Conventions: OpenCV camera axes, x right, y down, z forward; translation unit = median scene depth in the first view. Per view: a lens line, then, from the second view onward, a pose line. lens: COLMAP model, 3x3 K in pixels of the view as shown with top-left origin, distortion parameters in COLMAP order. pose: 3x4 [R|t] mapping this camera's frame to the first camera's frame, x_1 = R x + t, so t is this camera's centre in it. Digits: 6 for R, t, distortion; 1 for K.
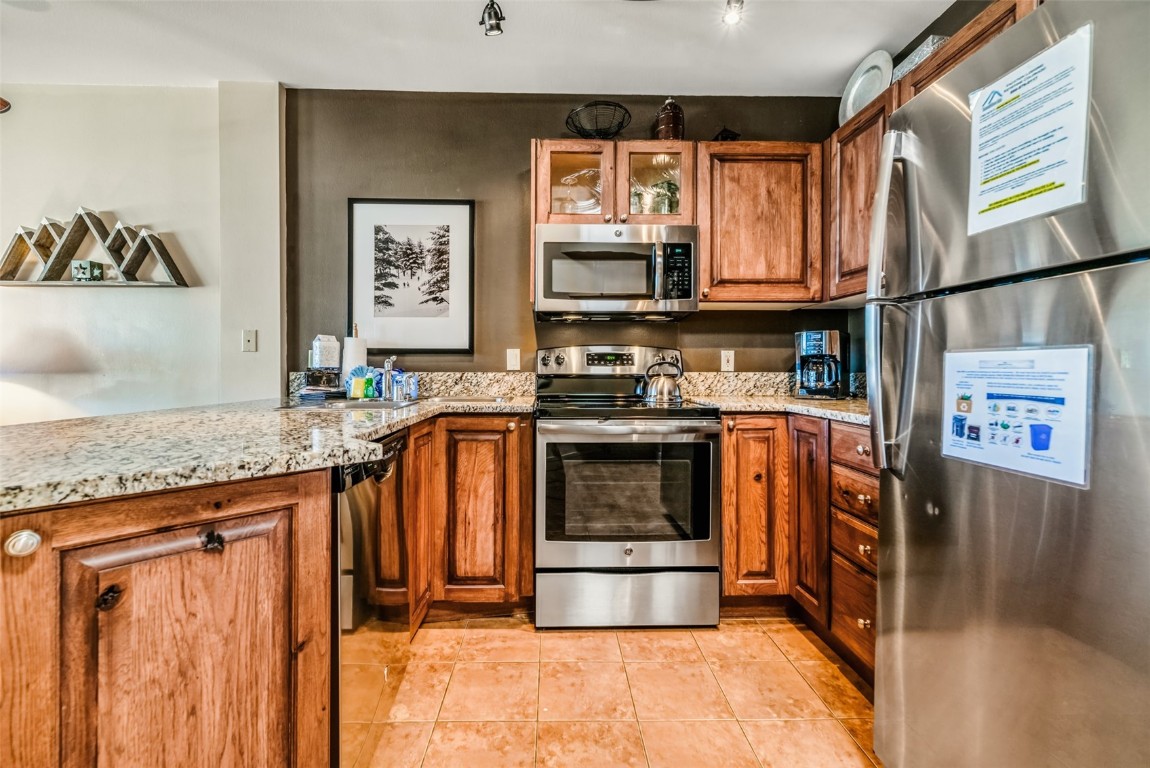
lens RADIAL K [[502.7, 0, 559.5], [0, 502.7, 372.8], [0, 0, 1]] dist [0.010676, 0.000428]
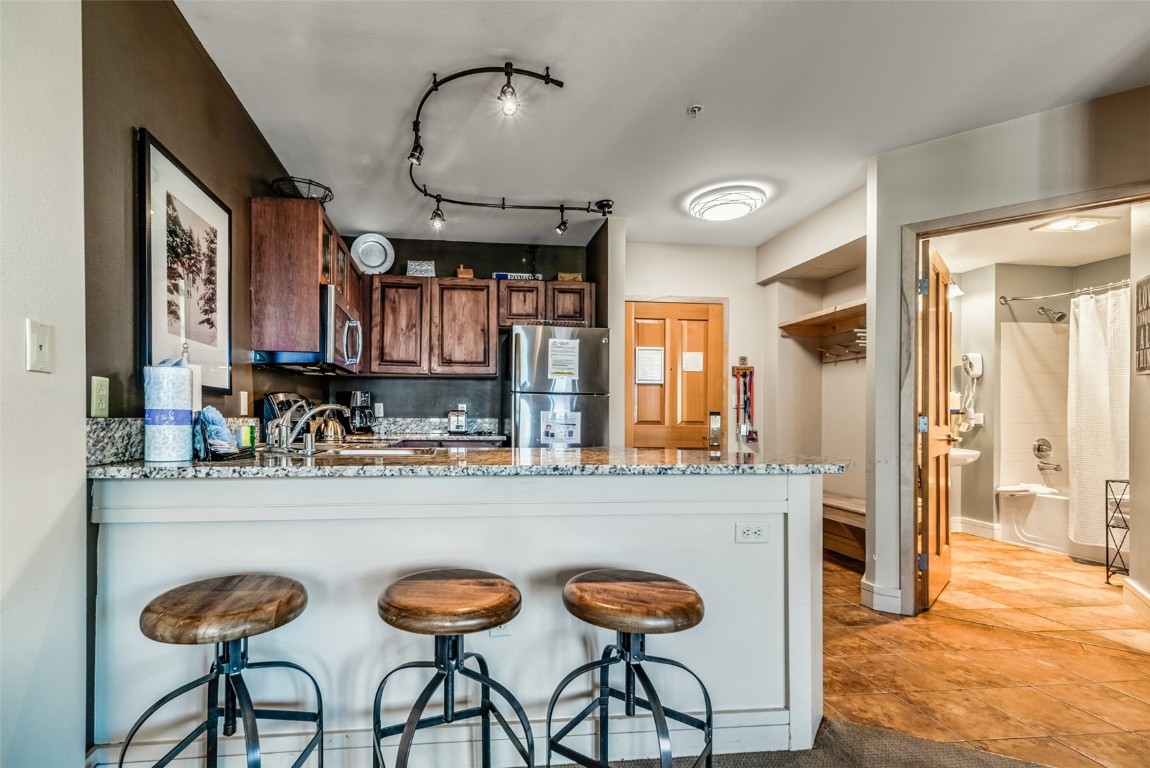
lens RADIAL K [[528.3, 0, 503.9], [0, 528.3, 421.6], [0, 0, 1]] dist [0.002122, 0.000145]
pose [[-0.079260, -0.009893, 0.996805, -1.123201], [-0.002152, 0.999950, 0.009754, -0.004197], [-0.996852, -0.001372, -0.079277, 0.645191]]
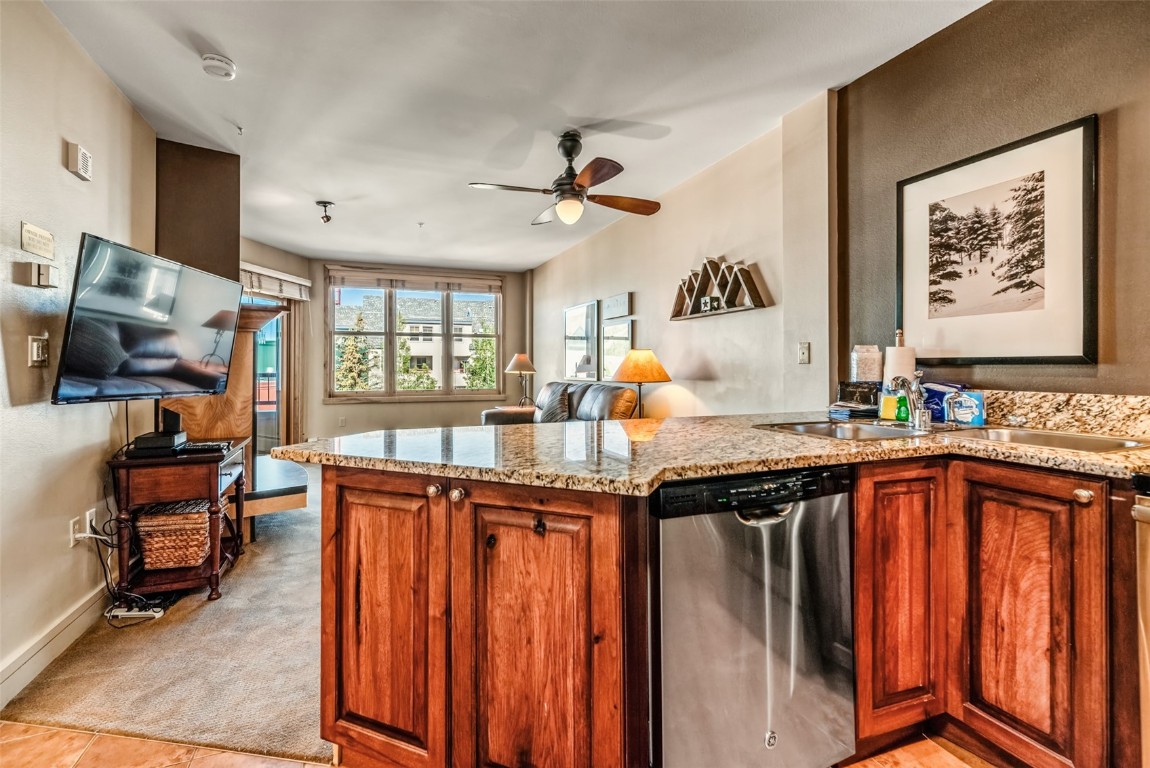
lens RADIAL K [[516.9, 0, 564.3], [0, 516.9, 361.5], [0, 0, 1]] dist [0.007537, 0.000147]
pose [[0.342012, -0.011228, -0.939628, 0.215173], [-0.002204, 0.999916, -0.012751, -0.032608], [0.939693, 0.006432, 0.341959, 0.180975]]
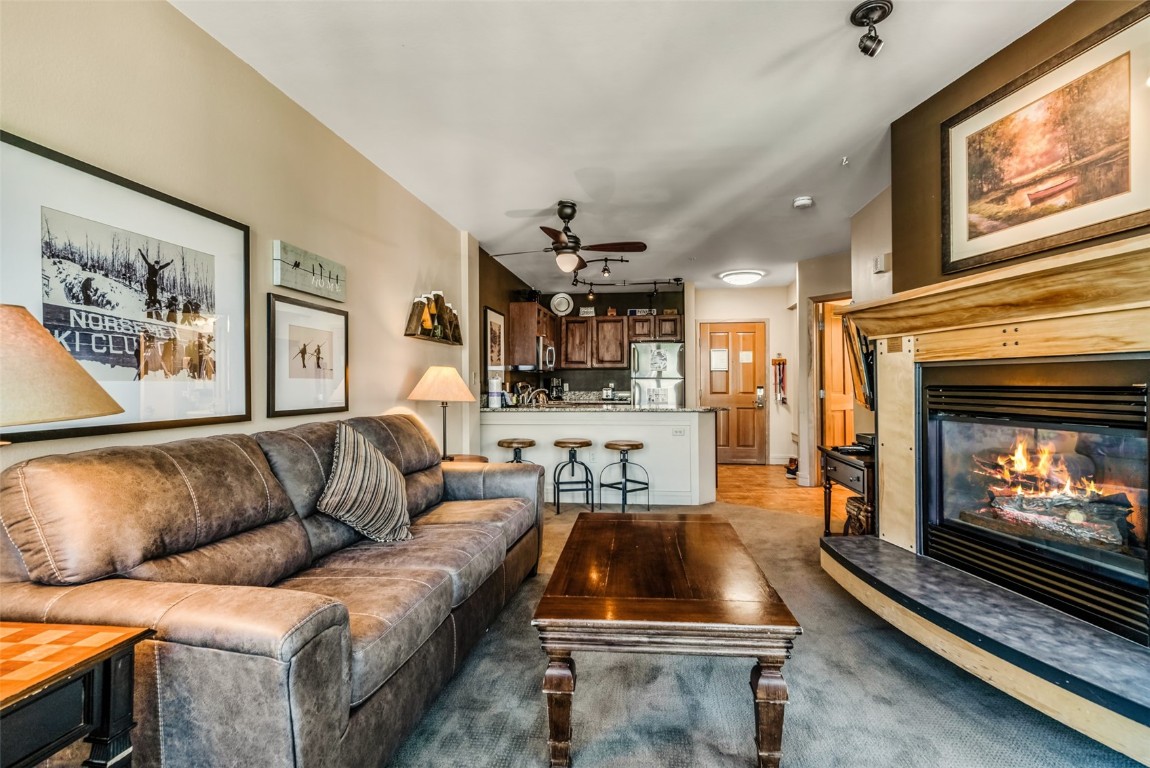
lens RADIAL K [[528.9, 0, 593.4], [0, 528.9, 385.9], [0, 0, 1]] dist [0.002506, 0.004481]
pose [[0.137346, -0.002593, 0.990520, -2.481331], [0.008074, 0.999966, 0.001498, -0.035995], [-0.990490, 0.007792, 0.137362, 0.320580]]
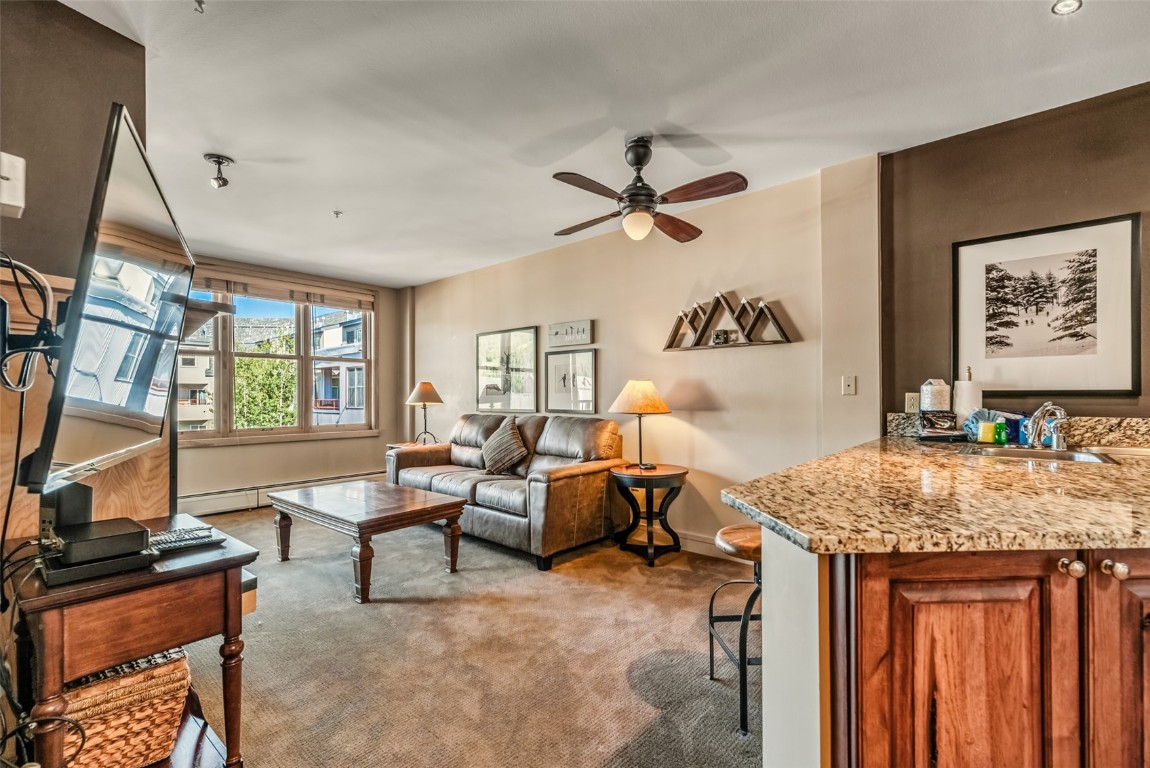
lens RADIAL K [[500.3, 0, 574.4], [0, 500.3, 391.7], [0, 0, 1]] dist [0.007445, 0.000878]
pose [[0.734632, -0.008374, -0.678414, -0.304056], [0.000406, 0.999929, -0.011903, -0.036540], [0.678465, 0.008469, 0.734584, -0.267076]]
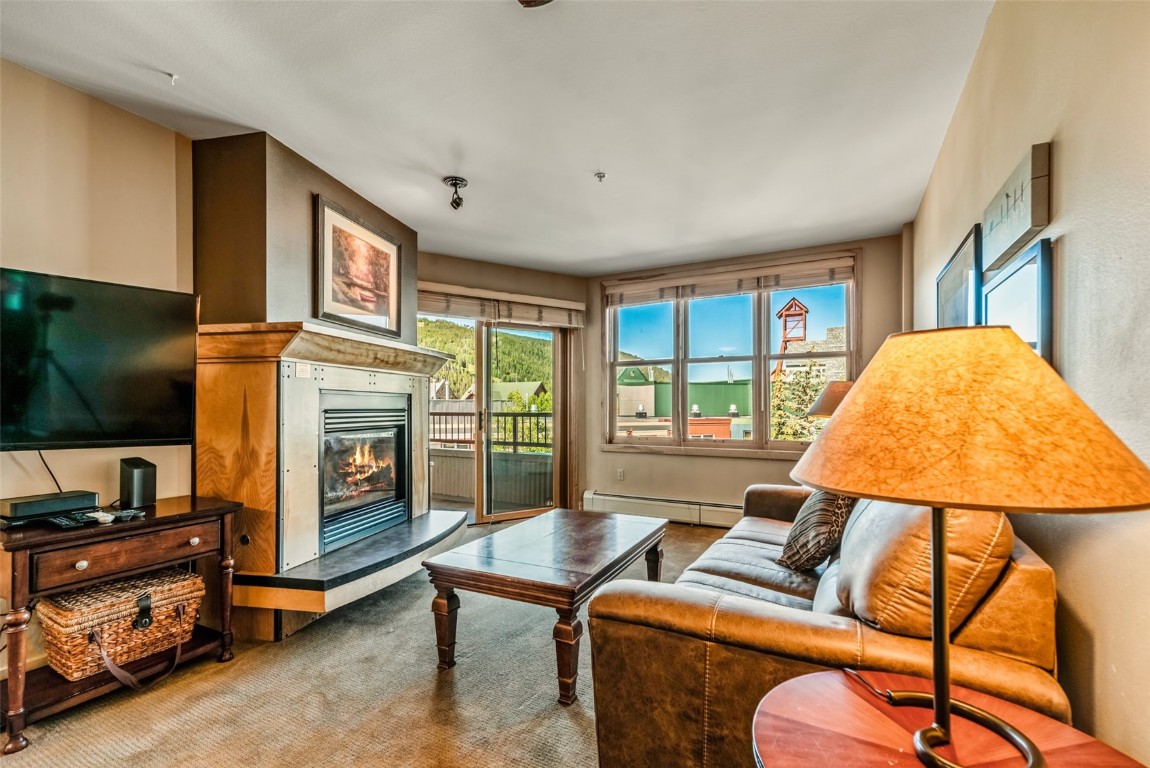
lens RADIAL K [[506.6, 0, 571.0], [0, 506.6, 403.2], [0, 0, 1]] dist [0.007281, 0.000242]
pose [[-0.497127, -0.002640, -0.867674, -0.745427], [-0.002047, 0.999996, -0.001869, -0.042684], [0.867675, 0.000847, -0.497130, 0.867018]]
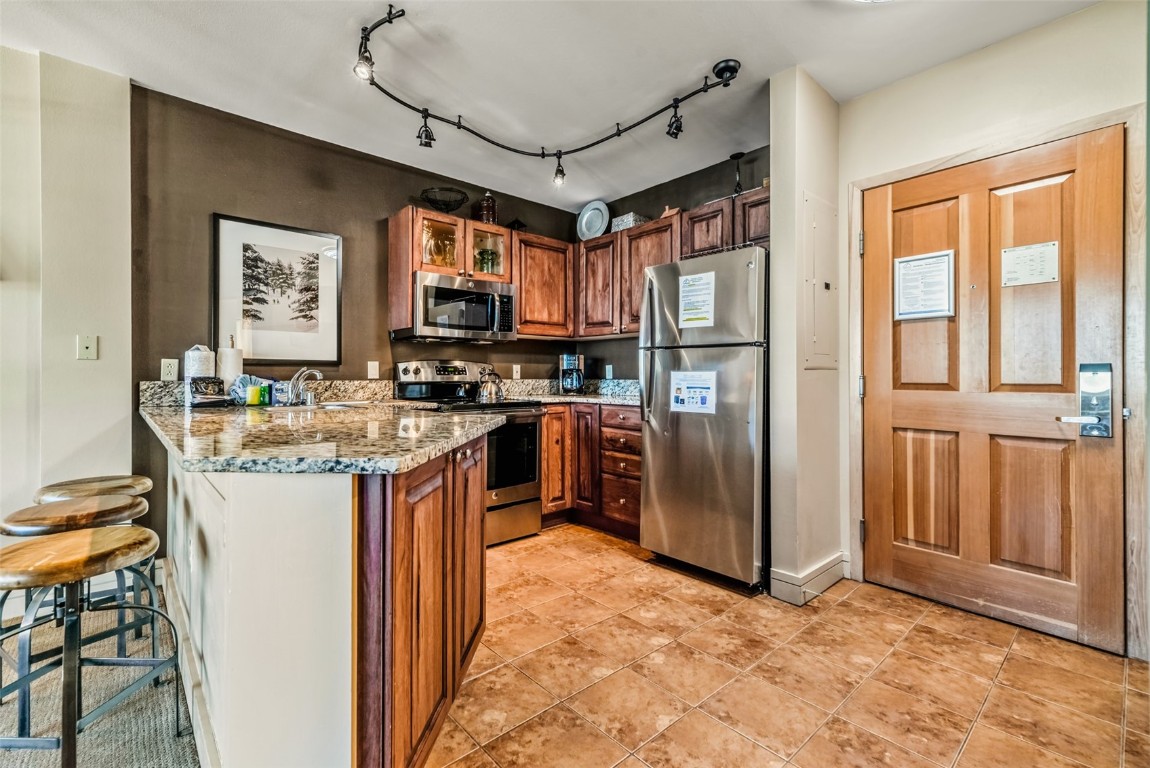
lens RADIAL K [[504.0, 0, 570.1], [0, 504.0, 375.9], [0, 0, 1]] dist [0.006272, 0.000434]
pose [[0.765859, -0.000110, 0.643008, -0.544511], [0.005378, 0.999966, -0.006234, -0.001655], [-0.642986, 0.008233, 0.765834, -0.270150]]
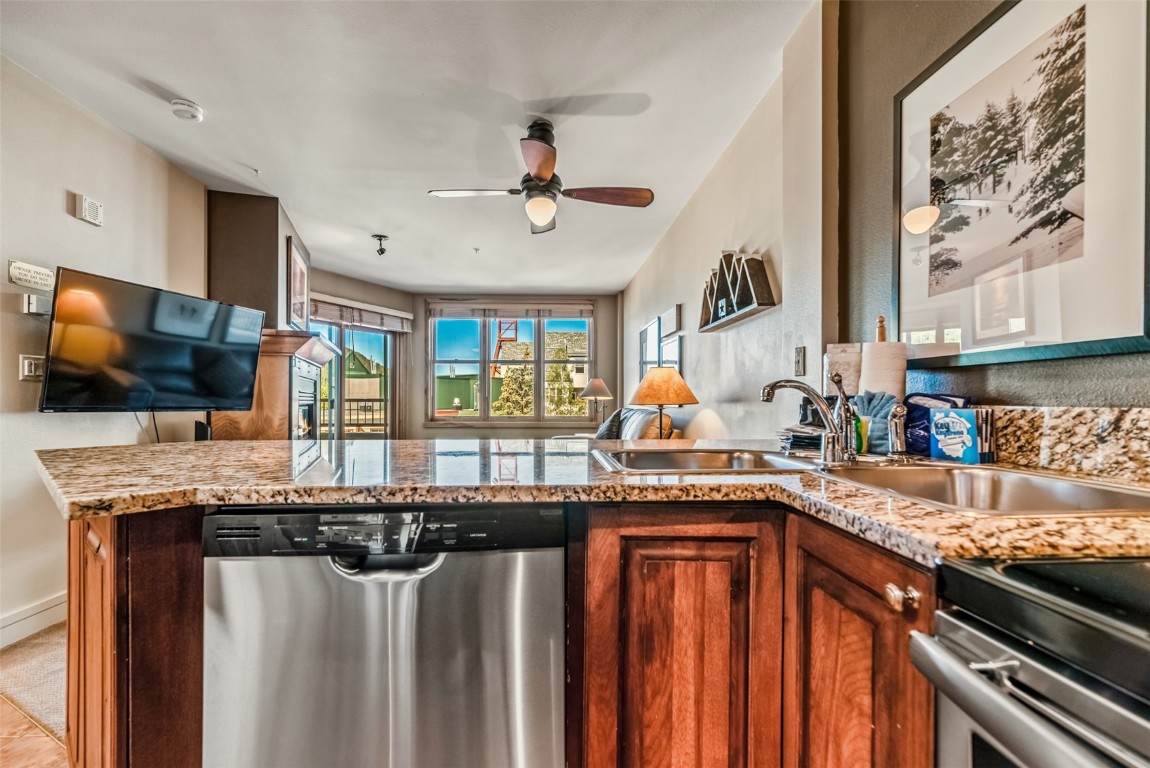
lens RADIAL K [[513.0, 0, 561.3], [0, 513.0, 395.6], [0, 0, 1]] dist [0.006807, 0.000249]
pose [[0.010984, -0.007913, -0.999908, 0.157308], [-0.005680, 0.999952, -0.007976, -0.004387], [0.999924, 0.005767, 0.010939, 0.643551]]
